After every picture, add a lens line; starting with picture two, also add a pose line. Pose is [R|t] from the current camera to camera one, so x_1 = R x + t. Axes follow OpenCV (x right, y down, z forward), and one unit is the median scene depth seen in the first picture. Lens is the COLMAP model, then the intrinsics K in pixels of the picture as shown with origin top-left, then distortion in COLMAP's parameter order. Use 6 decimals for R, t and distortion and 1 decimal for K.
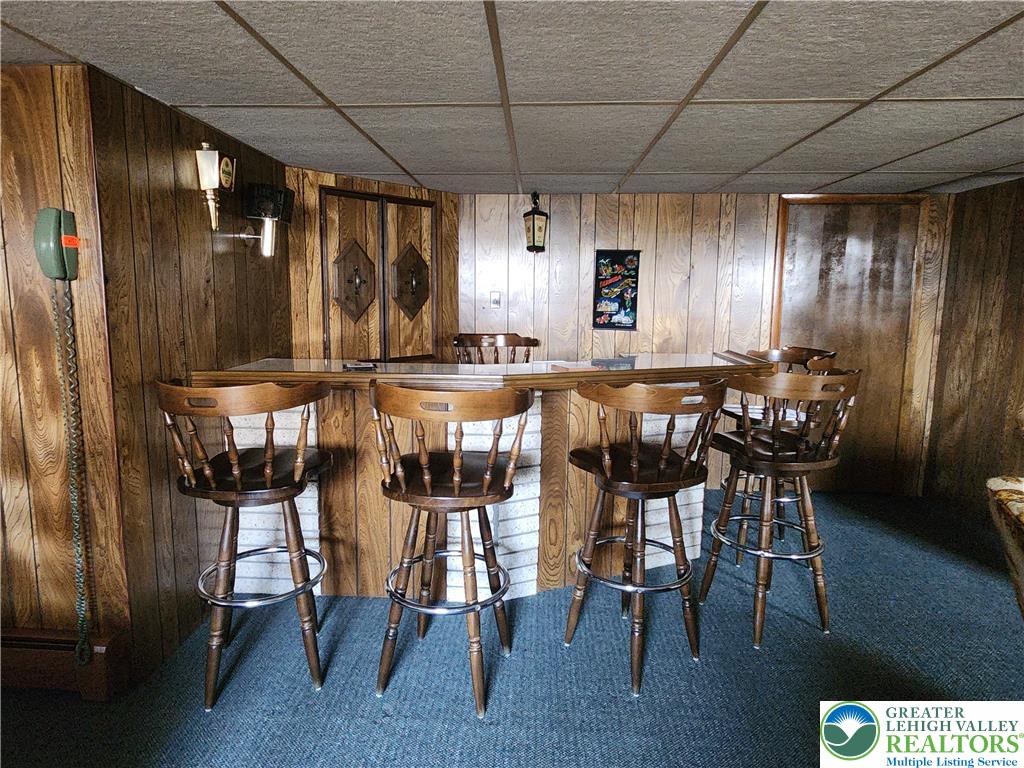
lens RADIAL K [[599.8, 0, 509.8], [0, 599.8, 383.2], [0, 0, 1]] dist [0.001901, -0.000199]
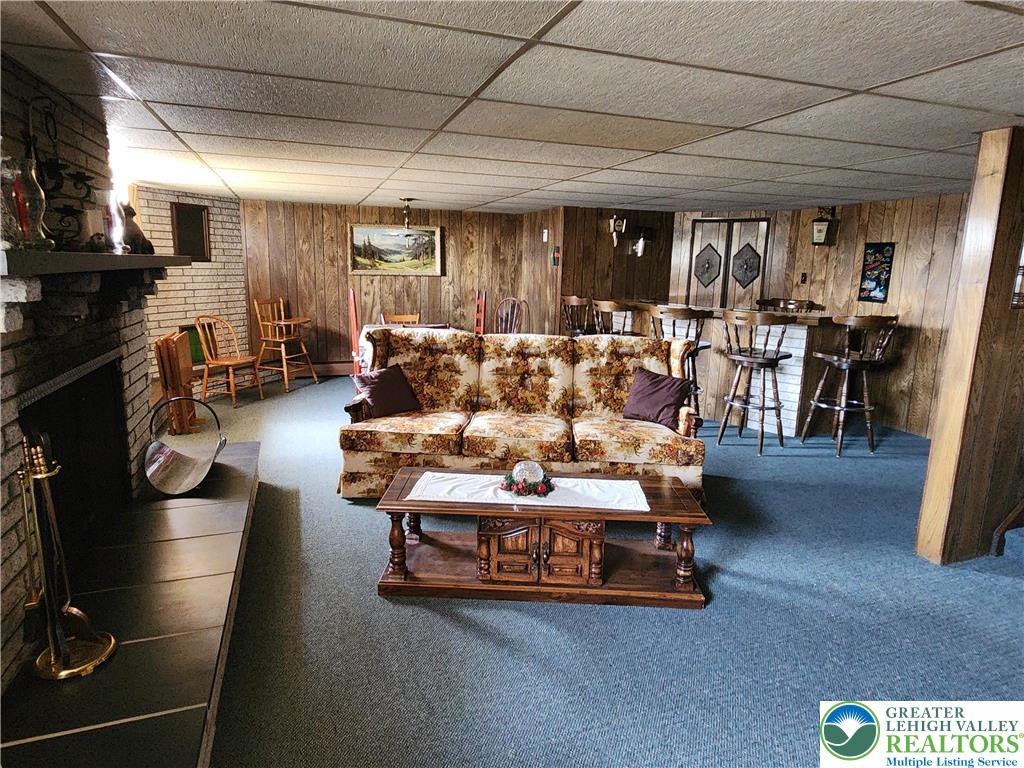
lens RADIAL K [[599.8, 0, 512.3], [0, 599.8, 381.7], [0, 0, 1]] dist [0.001901, -0.000199]
pose [[0.375567, 0.179007, -0.909344, 1.143140], [-0.155786, 0.979403, 0.128458, 0.039215], [0.913608, 0.093418, 0.395718, -0.257531]]
